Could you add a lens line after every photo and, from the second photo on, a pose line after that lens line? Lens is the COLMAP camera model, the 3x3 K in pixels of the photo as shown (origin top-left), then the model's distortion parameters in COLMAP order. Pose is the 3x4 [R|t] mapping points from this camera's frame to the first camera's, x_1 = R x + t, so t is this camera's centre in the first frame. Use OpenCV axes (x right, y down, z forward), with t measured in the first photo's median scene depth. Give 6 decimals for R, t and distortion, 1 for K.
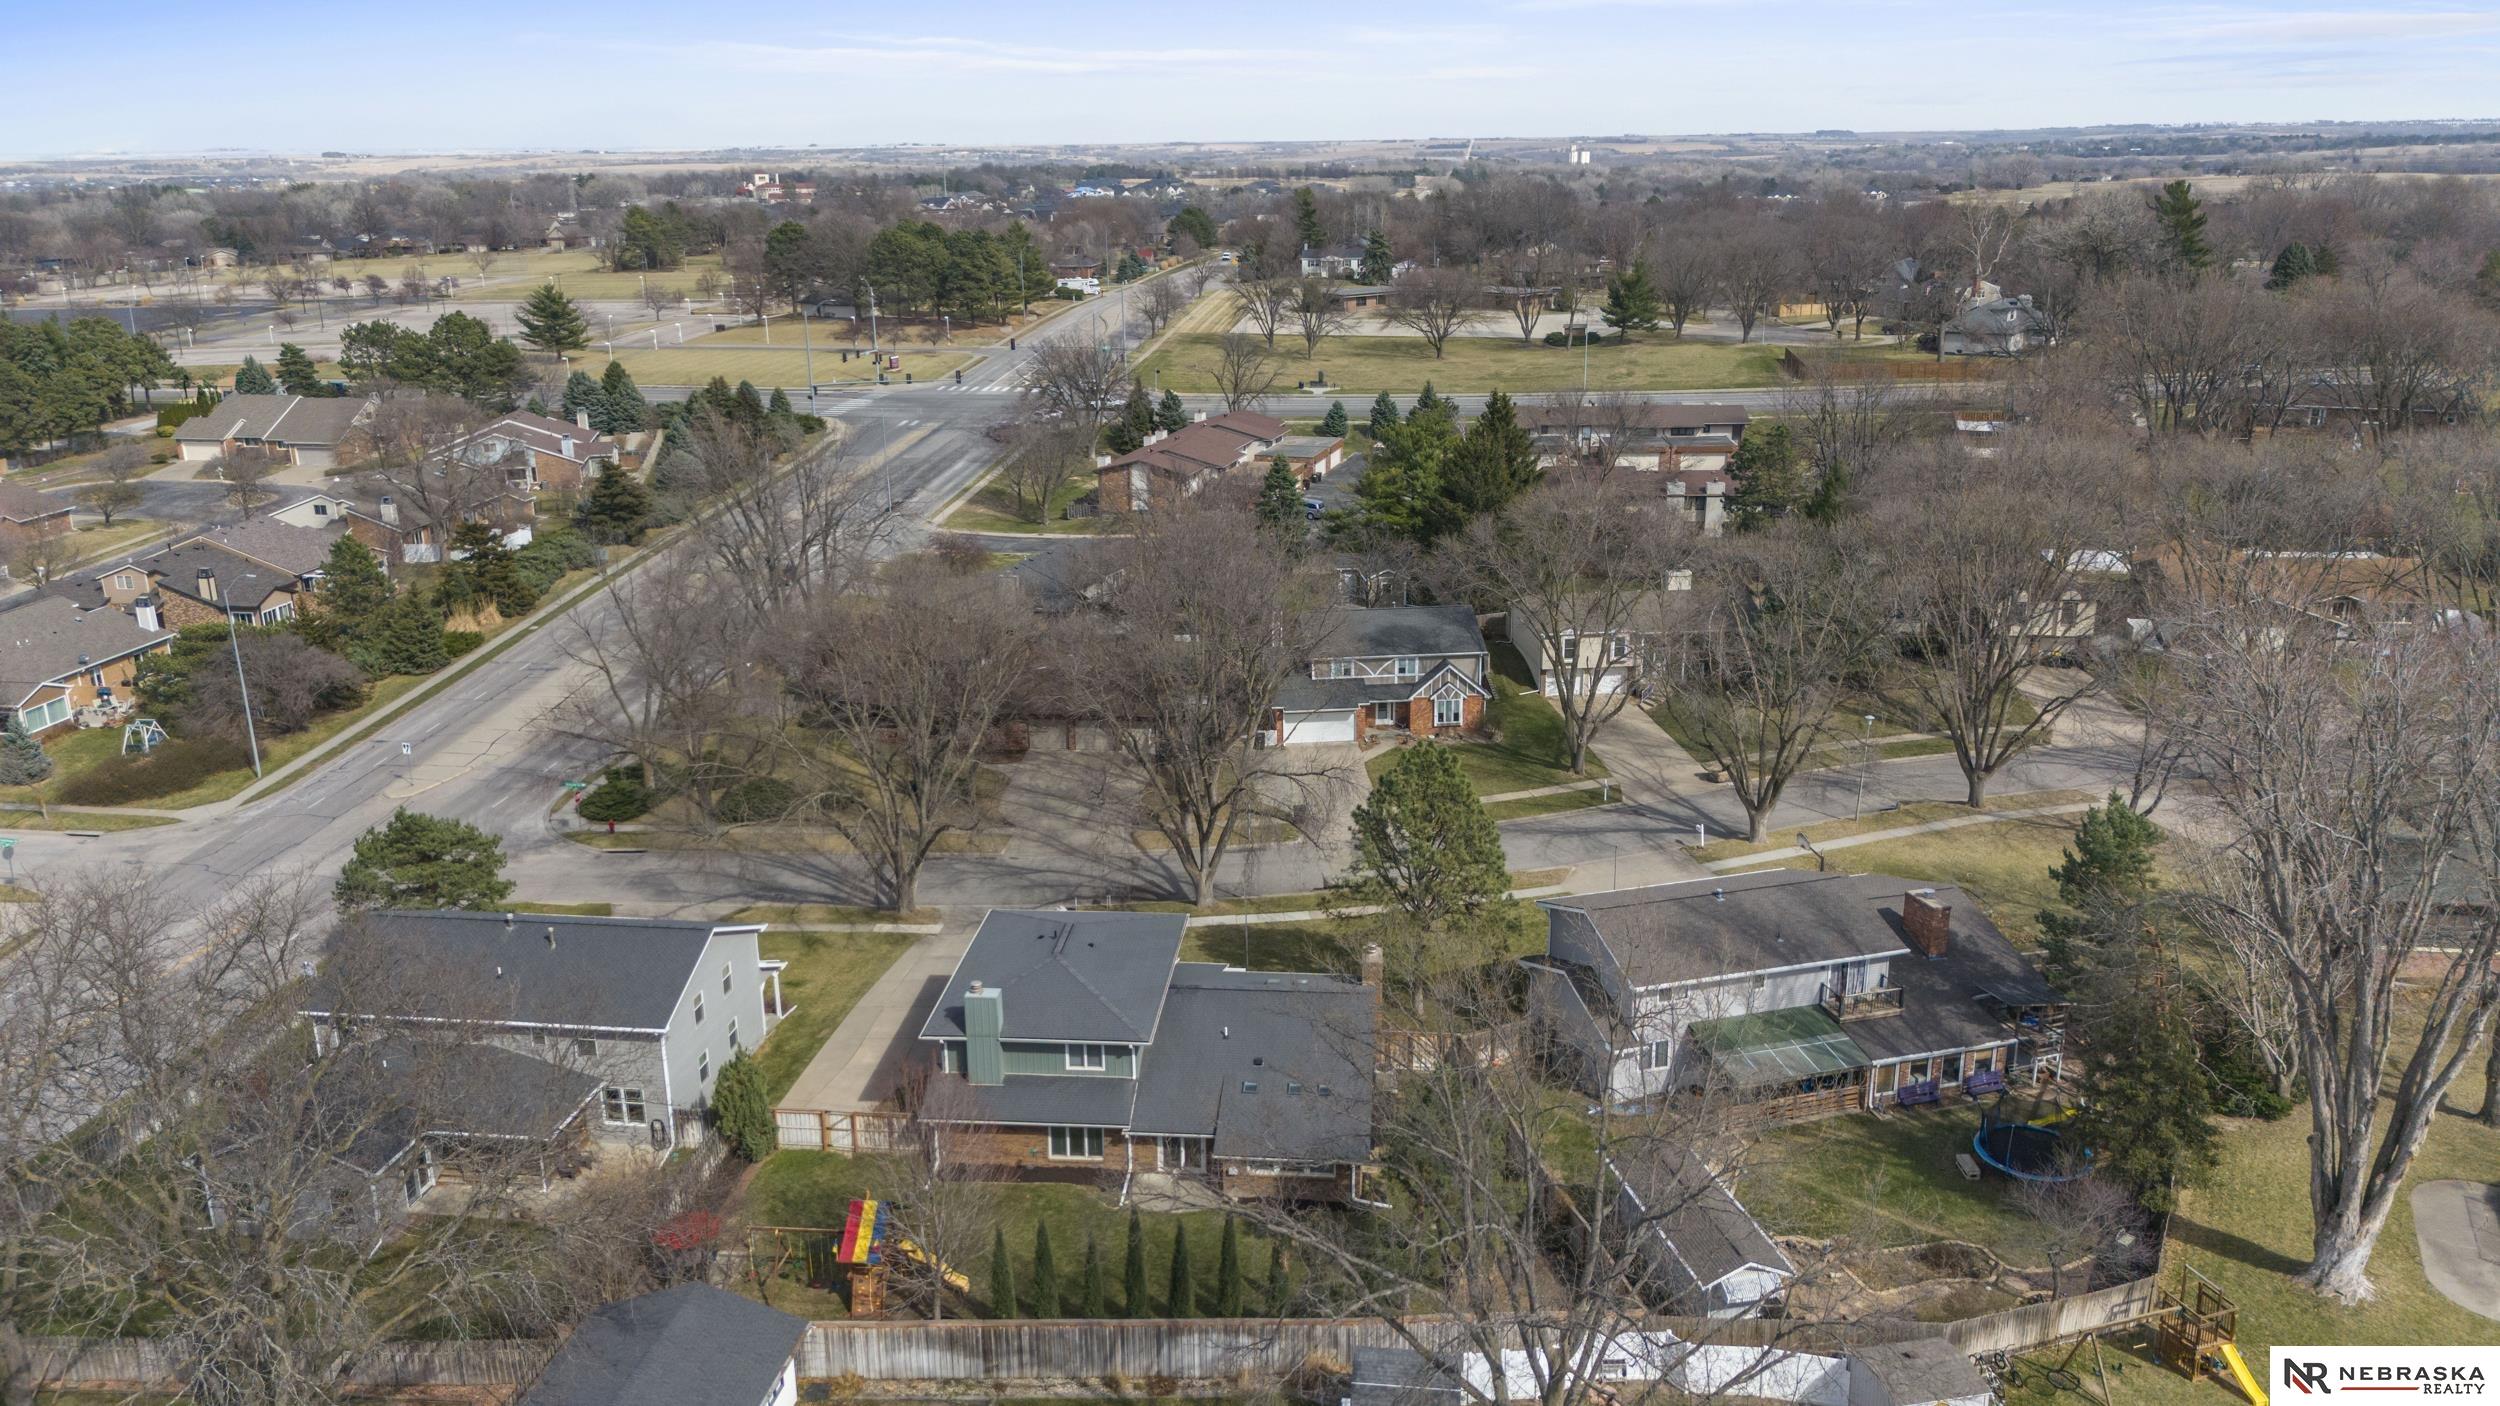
lens RADIAL K [[1856.2, 0, 1250.0], [0, 1856.2, 703.0], [0, 0, 1]] dist [0.105997, -0.119376]
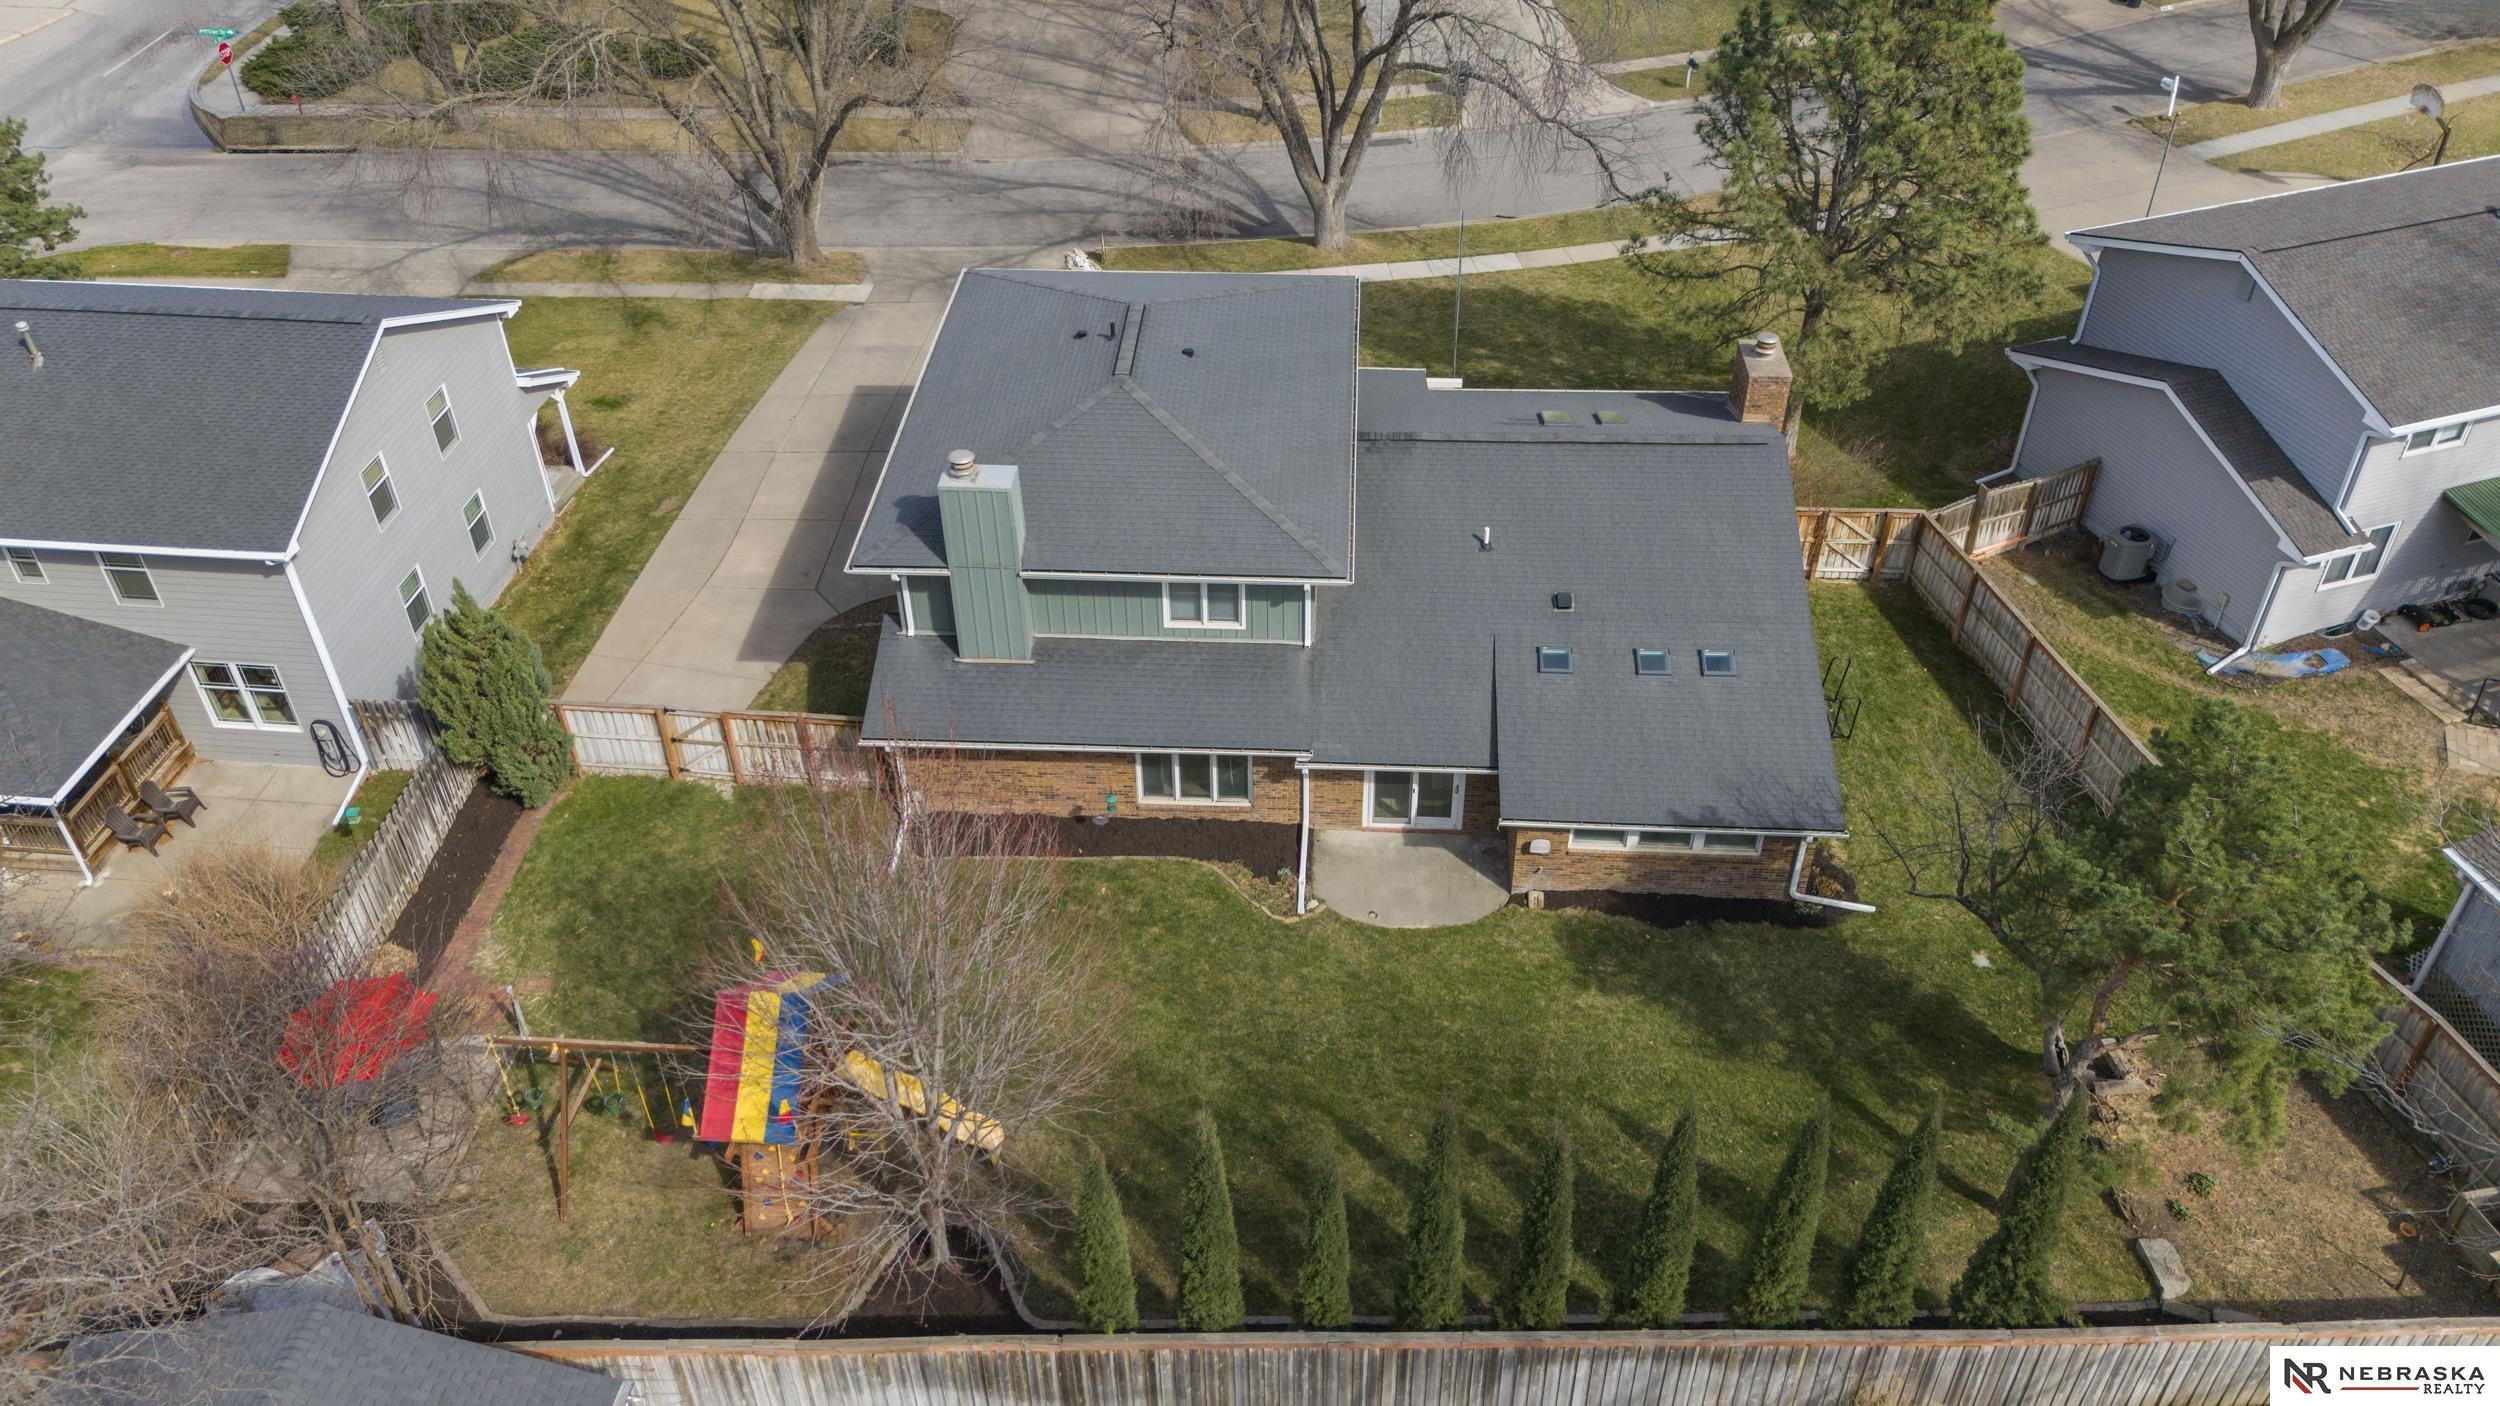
lens RADIAL K [[1856.2, 0, 1250.0], [0, 1856.2, 703.0], [0, 0, 1]] dist [0.105997, -0.119376]
pose [[0.999338, -0.022230, 0.028797, -0.084893], [0.010421, 0.933332, 0.358863, 0.042164], [-0.034855, -0.358326, 0.932946, 0.516133]]
